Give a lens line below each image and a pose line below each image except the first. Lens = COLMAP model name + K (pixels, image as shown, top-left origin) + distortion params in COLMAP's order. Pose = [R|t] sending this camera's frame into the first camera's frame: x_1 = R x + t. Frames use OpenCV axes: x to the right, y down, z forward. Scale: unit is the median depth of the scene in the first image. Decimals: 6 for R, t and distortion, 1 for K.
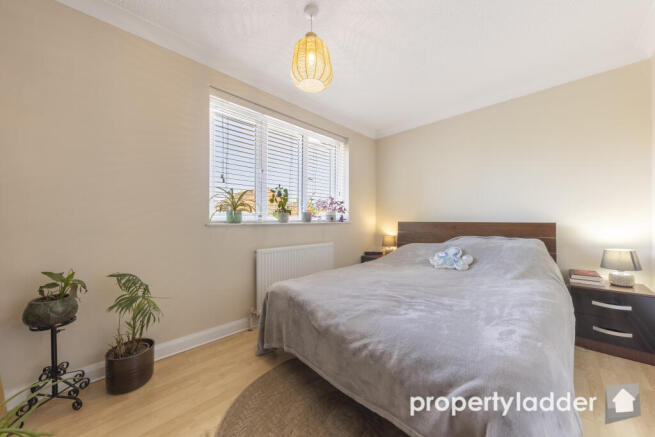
lens RADIAL K [[227.7, 0, 327.5], [0, 227.7, 218.5], [0, 0, 1]] dist [0.005880, -0.000105]
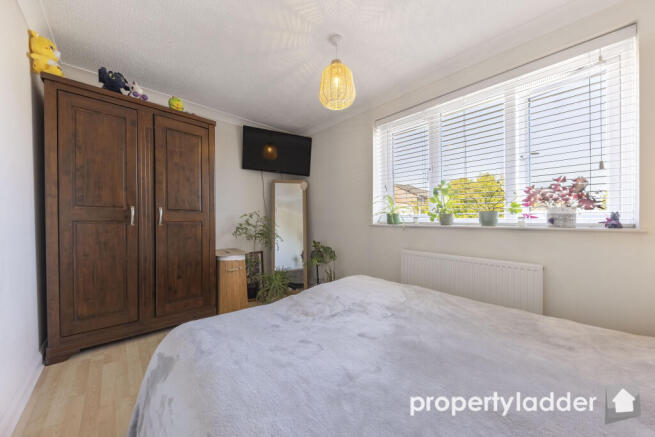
lens RADIAL K [[227.7, 0, 327.5], [0, 227.7, 218.5], [0, 0, 1]] dist [0.005880, -0.000105]
pose [[-0.043114, 0.001822, -0.999068, 0.707775], [-0.000088, 0.999998, 0.001828, -0.009368], [0.999070, 0.000167, -0.043114, 0.662837]]
